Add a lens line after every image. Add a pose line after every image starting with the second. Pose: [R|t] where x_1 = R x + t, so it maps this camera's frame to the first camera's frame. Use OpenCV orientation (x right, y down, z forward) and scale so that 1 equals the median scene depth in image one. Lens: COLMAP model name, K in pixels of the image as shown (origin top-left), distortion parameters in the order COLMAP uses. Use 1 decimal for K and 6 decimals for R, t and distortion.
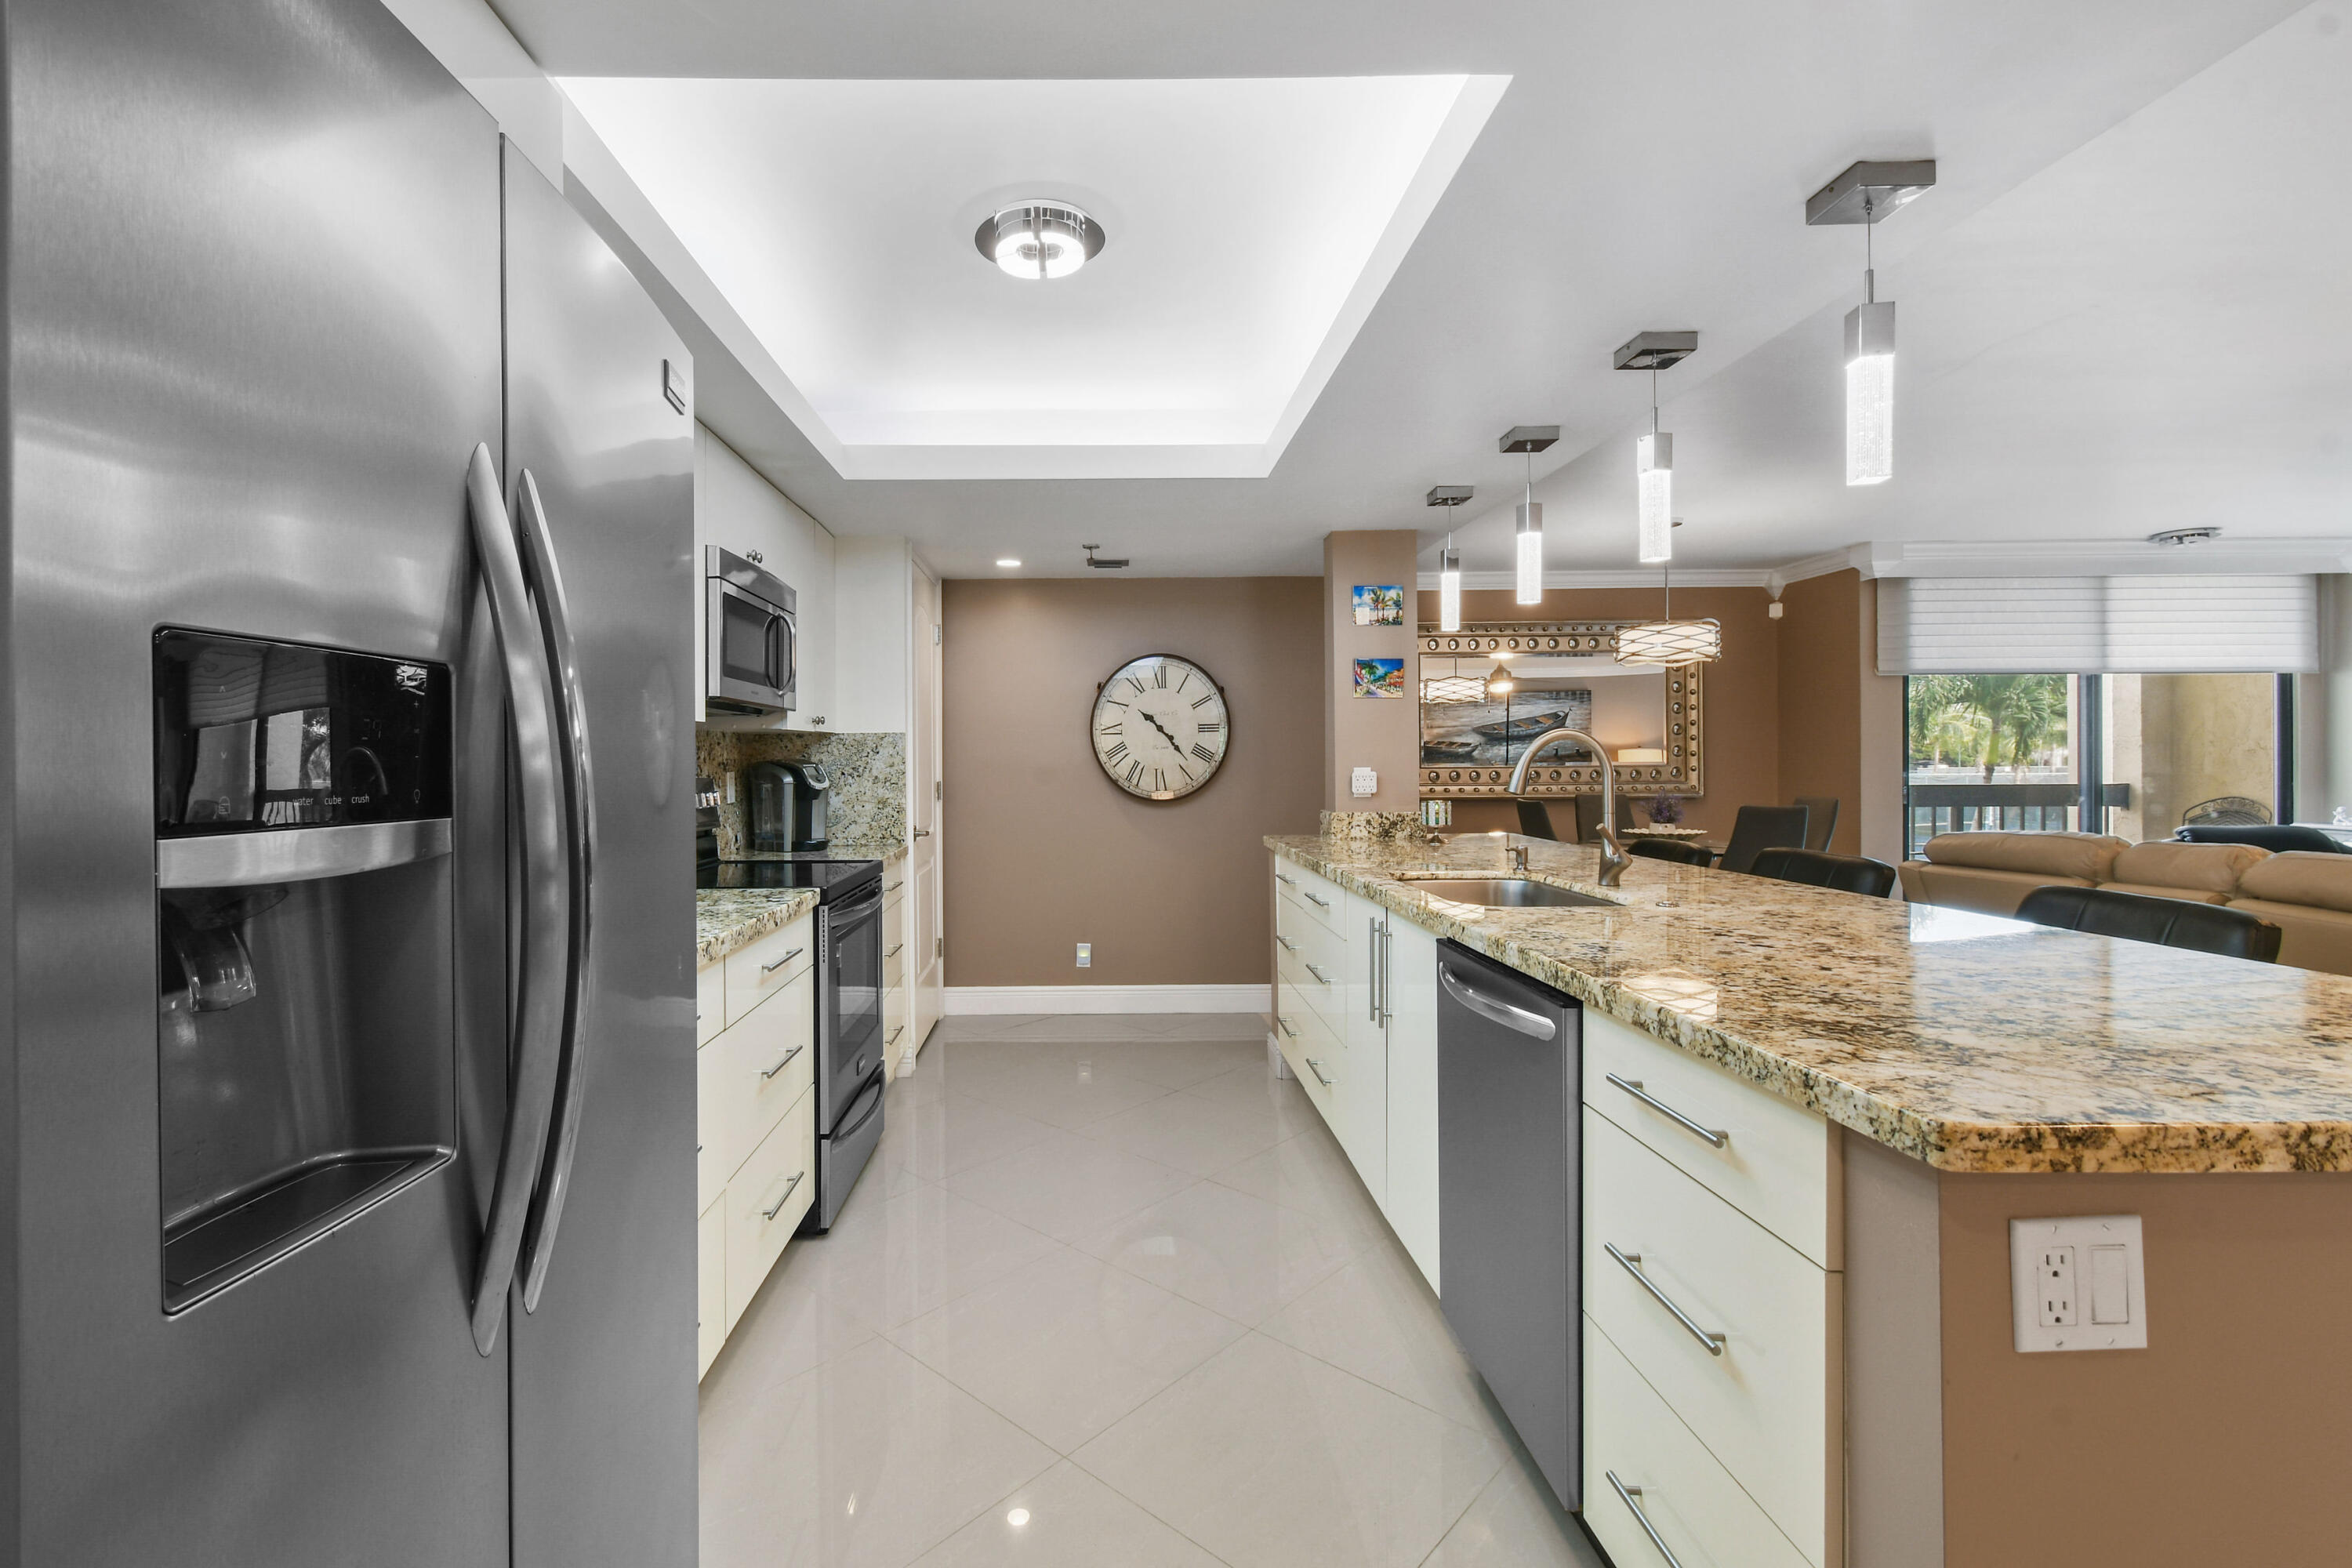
lens RADIAL K [[1095.3, 0, 1103.2], [0, 1095.3, 761.1], [0, 0, 1]] dist [-0.000851, -0.000319]
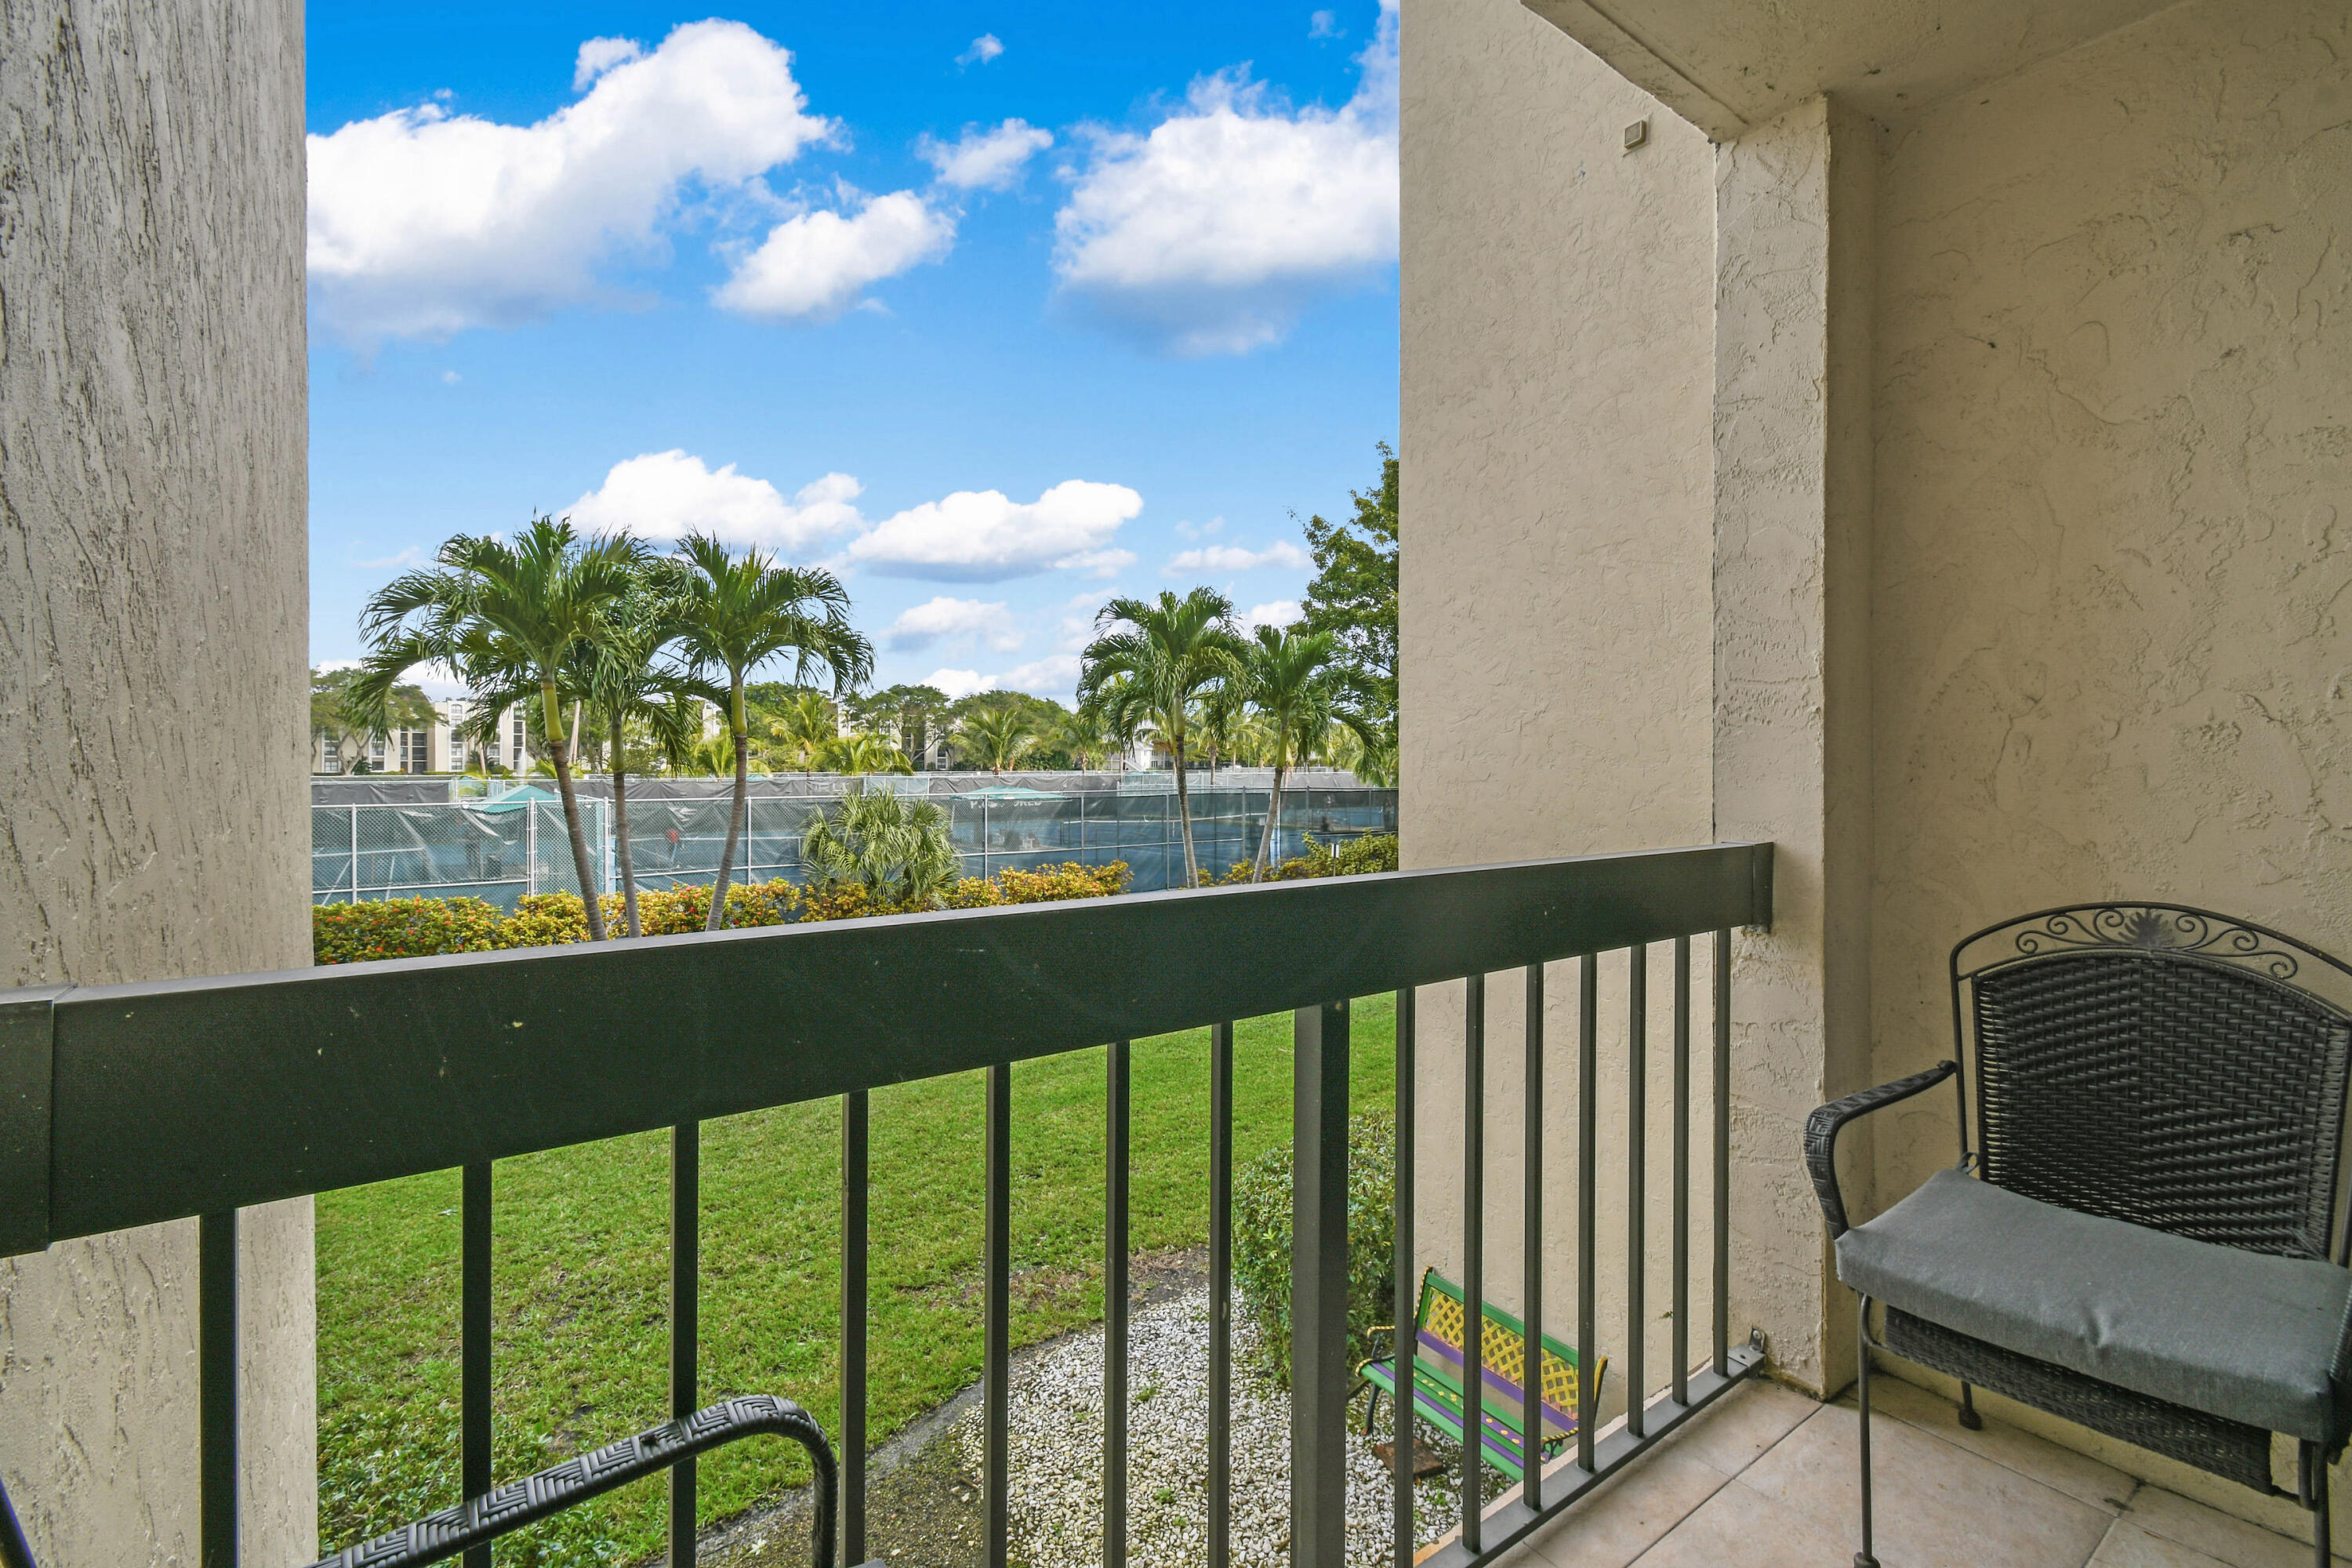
lens RADIAL K [[1060.6, 0, 1181.7], [0, 1060.6, 761.8], [0, 0, 1]] dist [0.003229, -0.000359]
pose [[0.824656, 0.004814, 0.565614, 0.229493], [-0.005396, 0.999985, -0.000643, -0.000114], [-0.565608, -0.002522, 0.824670, 0.301891]]
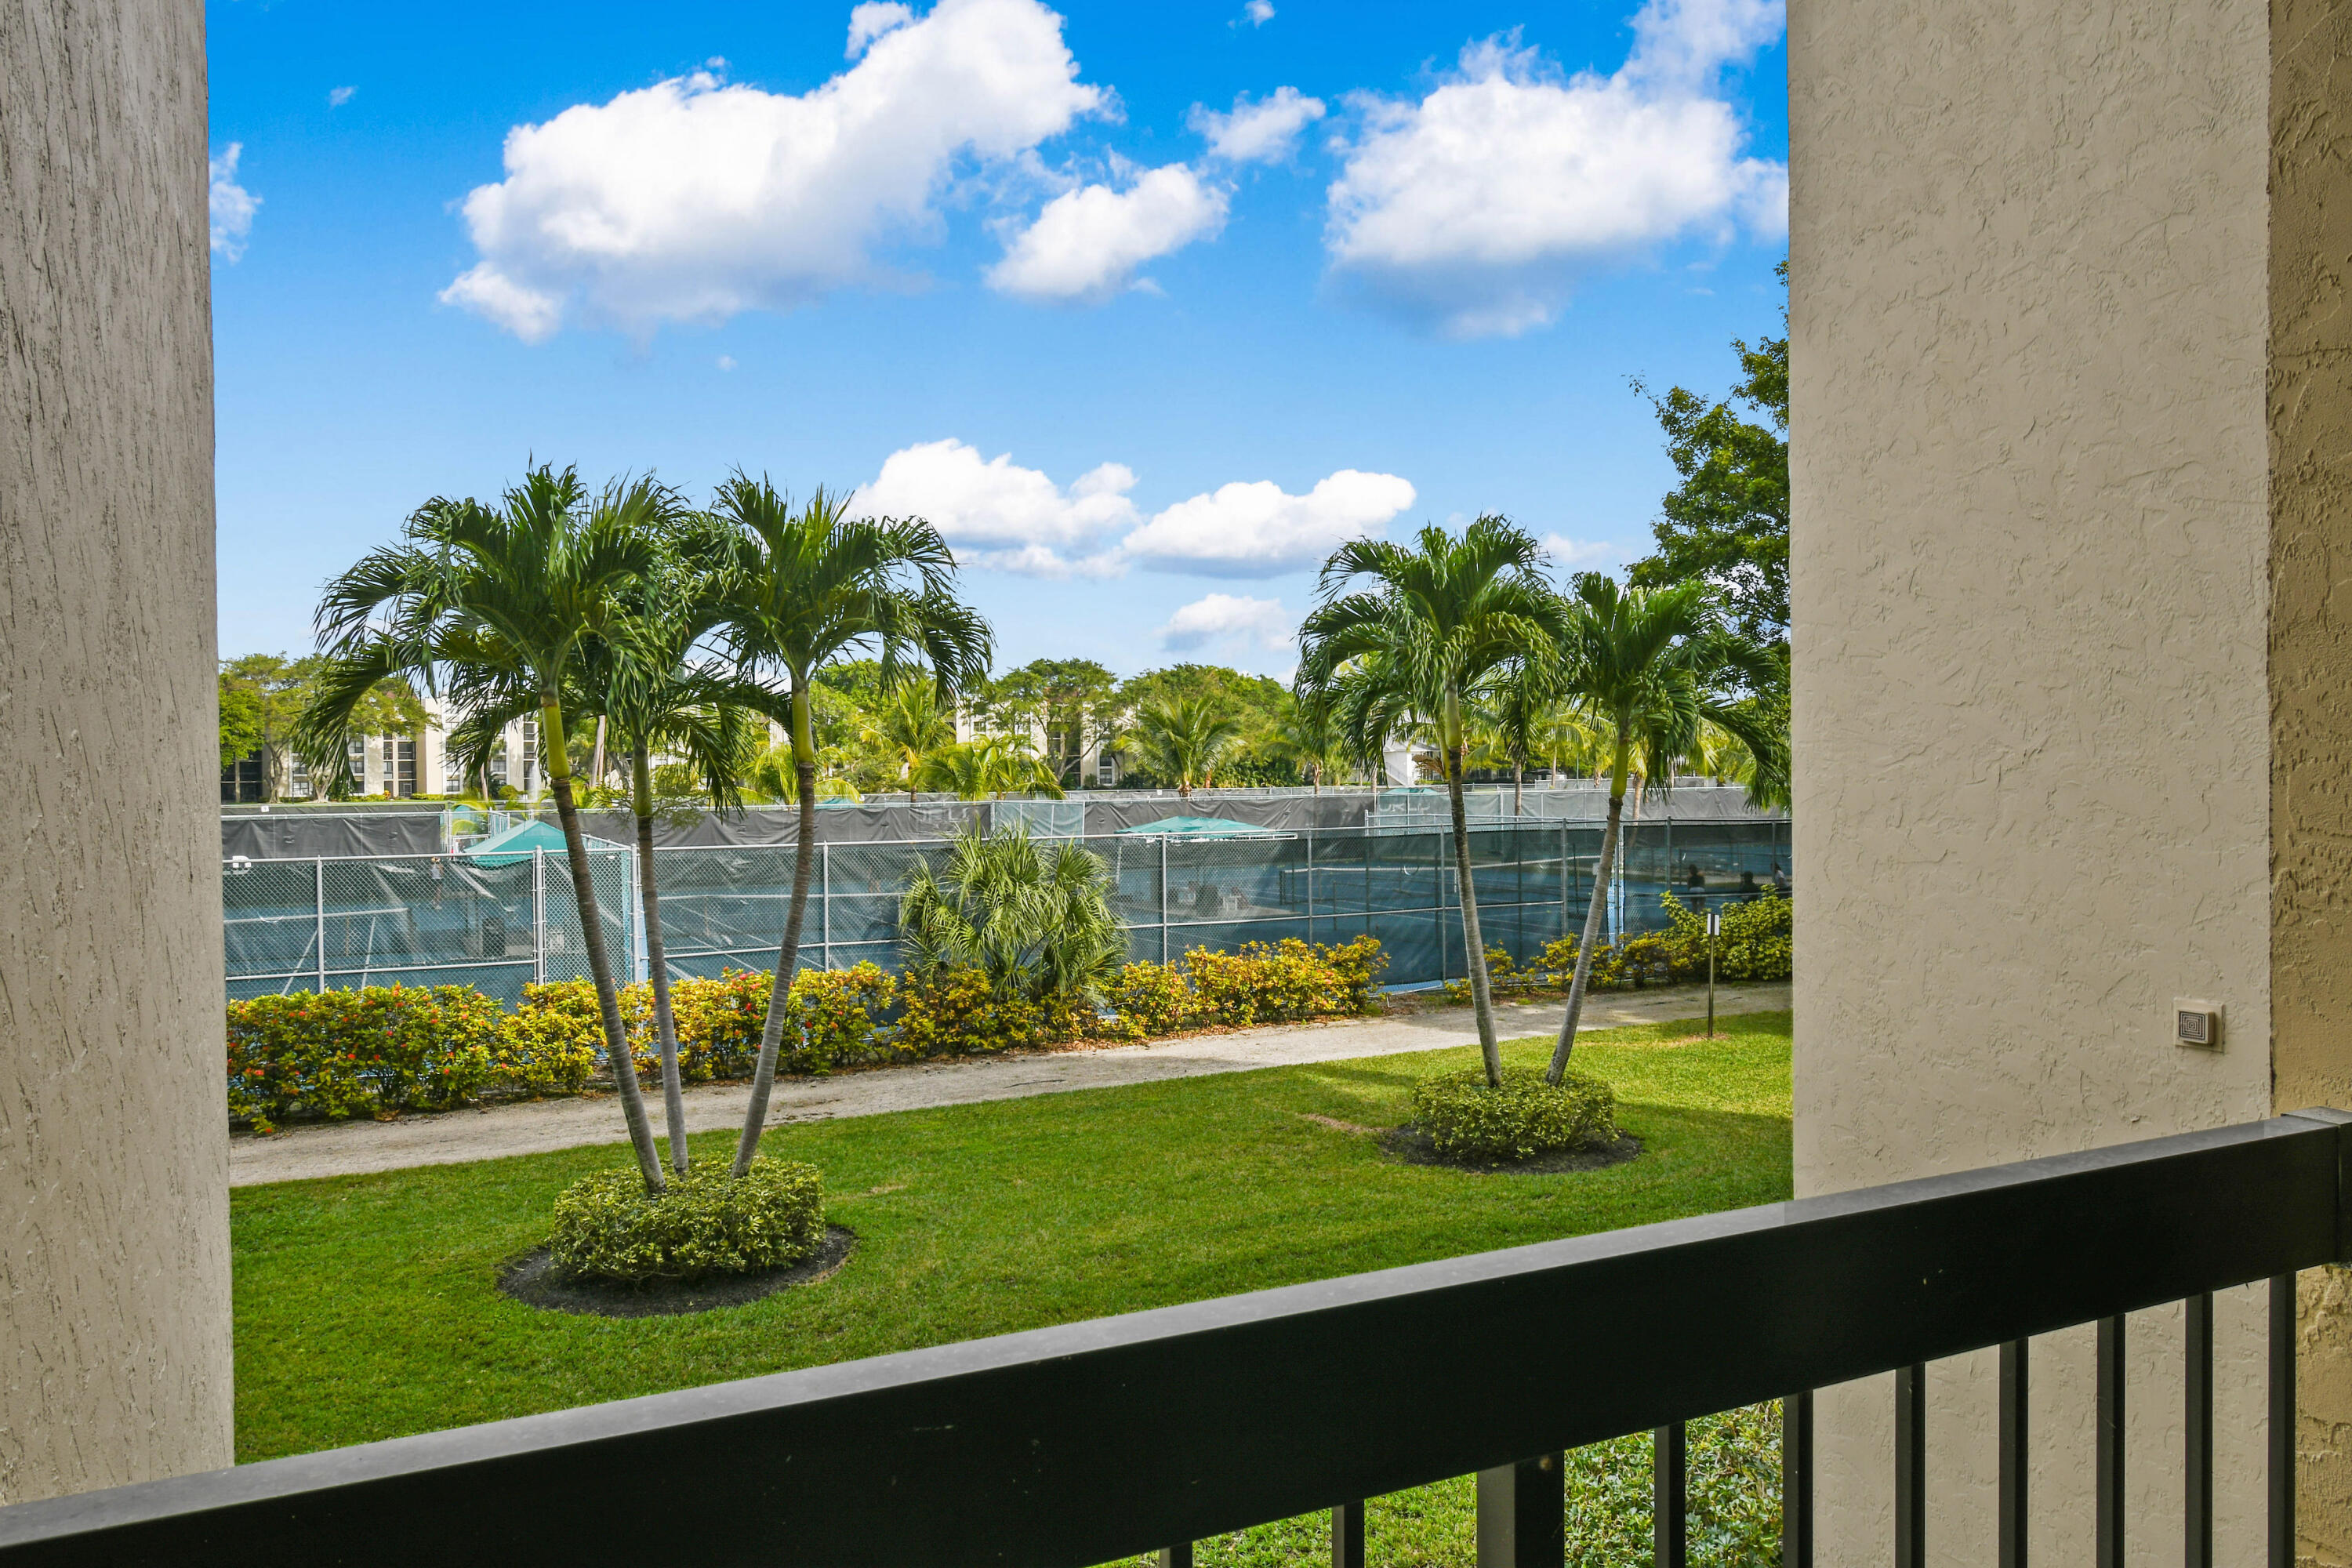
lens RADIAL K [[1628.5, 0, 1164.2], [0, 1628.5, 782.7], [0, 0, 1]] dist [-0.009964, 0.007851]
pose [[0.915070, -0.007853, 0.403219, 0.235747], [0.006052, 0.999965, 0.005740, -0.012127], [-0.403250, -0.002813, 0.915086, 0.298514]]
